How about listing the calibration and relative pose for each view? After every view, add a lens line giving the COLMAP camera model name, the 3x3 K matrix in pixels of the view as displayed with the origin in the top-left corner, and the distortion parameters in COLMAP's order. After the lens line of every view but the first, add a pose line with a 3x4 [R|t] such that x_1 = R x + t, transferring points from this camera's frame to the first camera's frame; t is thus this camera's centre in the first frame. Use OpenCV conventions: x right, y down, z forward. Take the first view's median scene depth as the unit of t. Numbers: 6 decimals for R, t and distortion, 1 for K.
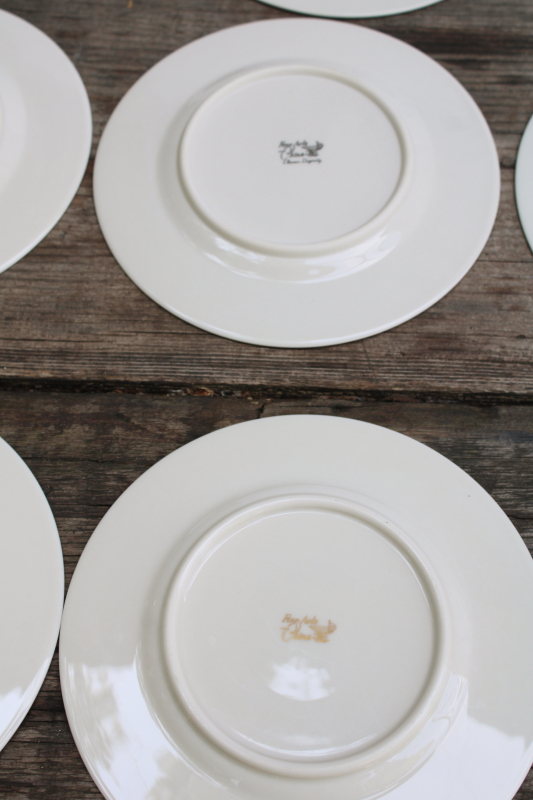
lens RADIAL K [[1198.6, 0, 262.9], [0, 1198.6, 397.8], [0, 0, 1]] dist [-0.026937, 0.000000]
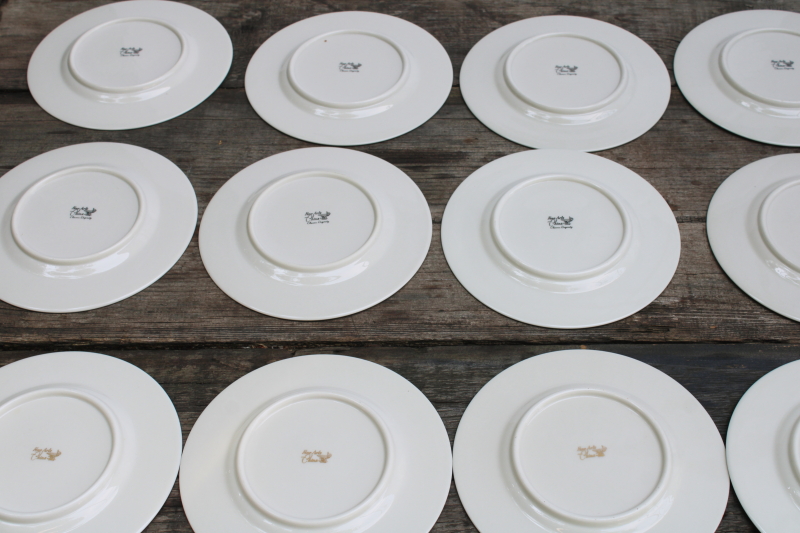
lens RADIAL K [[1198.6, 0, 401.8], [0, 1198.6, 268.0], [0, 0, 1]] dist [-0.026937, 0.000000]
pose [[0.999014, -0.033291, 0.029387, 0.108027], [0.039263, 0.971366, -0.234320, 0.301704], [-0.020745, 0.235243, 0.971715, -0.737228]]
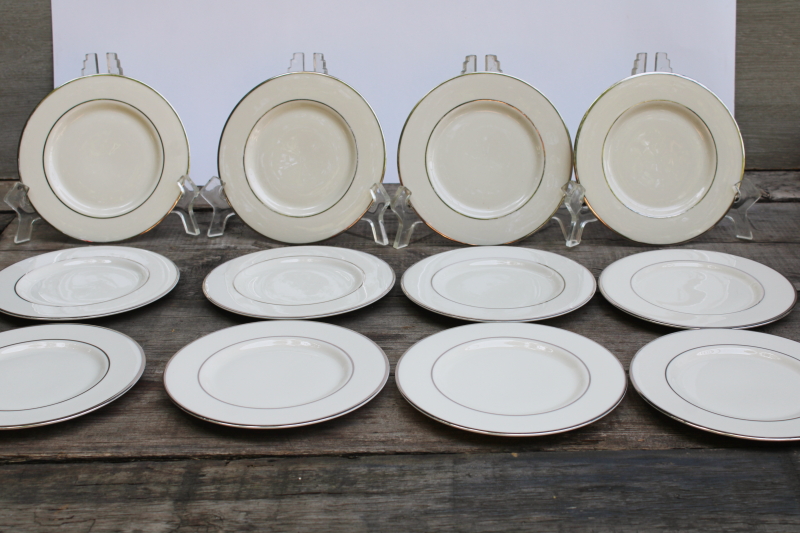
lens RADIAL K [[1198.6, 0, 401.7], [0, 1198.6, 265.9], [0, 0, 1]] dist [-0.026937, 0.000000]
pose [[0.998161, -0.018906, 0.057592, 0.156429], [0.051498, 0.765642, -0.641202, 0.923493], [-0.031972, 0.642989, 0.765208, -0.550586]]
